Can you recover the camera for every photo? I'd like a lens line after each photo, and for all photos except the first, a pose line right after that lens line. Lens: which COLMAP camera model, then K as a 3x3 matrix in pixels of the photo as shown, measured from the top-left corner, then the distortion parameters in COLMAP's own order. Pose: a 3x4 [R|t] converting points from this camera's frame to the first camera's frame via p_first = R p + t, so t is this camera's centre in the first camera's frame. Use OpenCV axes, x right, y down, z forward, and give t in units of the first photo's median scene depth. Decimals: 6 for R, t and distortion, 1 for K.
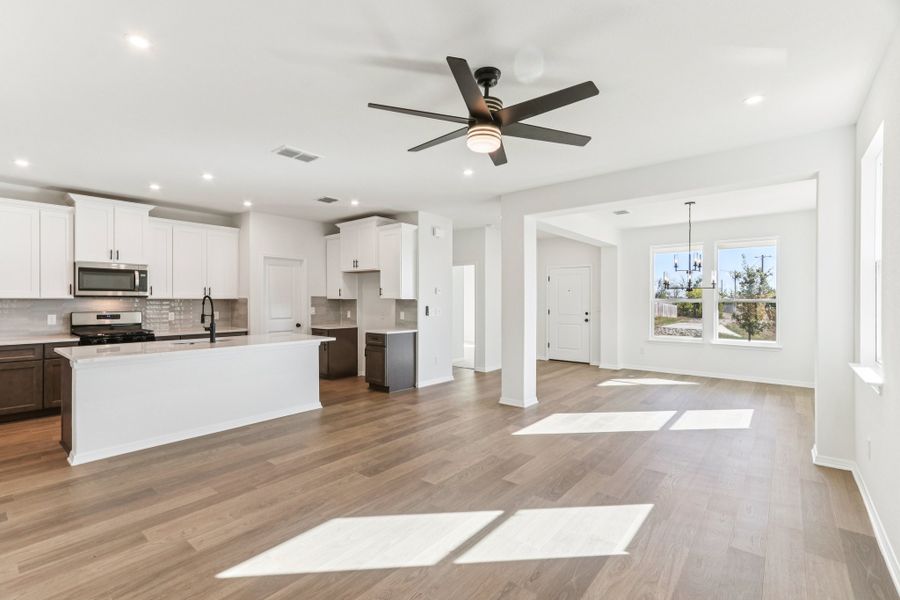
lens RADIAL K [[408.1, 0, 436.7], [0, 408.1, 300.9], [0, 0, 1]] dist [0.004448, 0.000863]
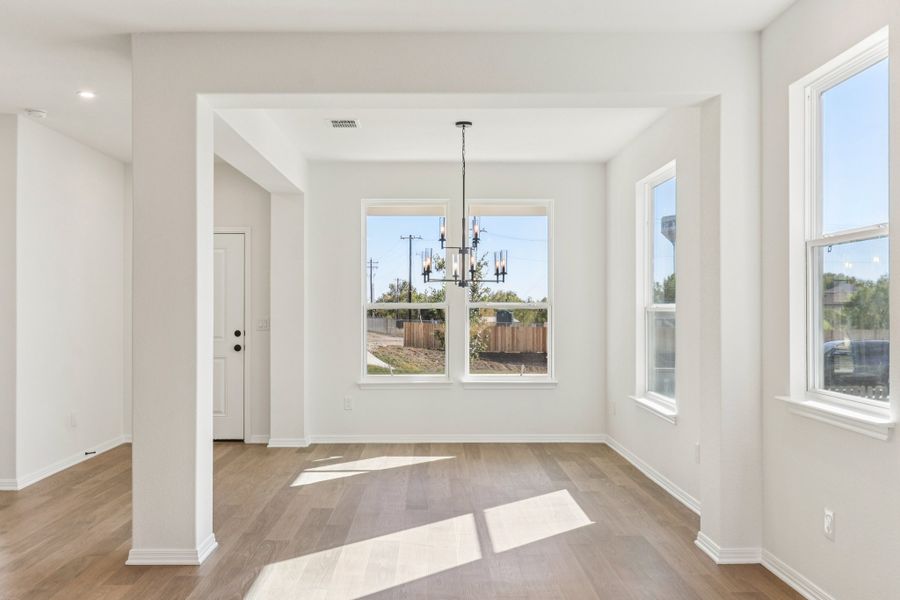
lens RADIAL K [[850.0, 0, 435.2], [0, 850.0, 302.8], [0, 0, 1]] dist [0.001246, -0.005937]
pose [[0.755886, 0.004227, 0.654689, -0.152346], [0.002136, 0.999958, -0.008923, 0.007562], [-0.654699, 0.008143, 0.755845, 0.187783]]
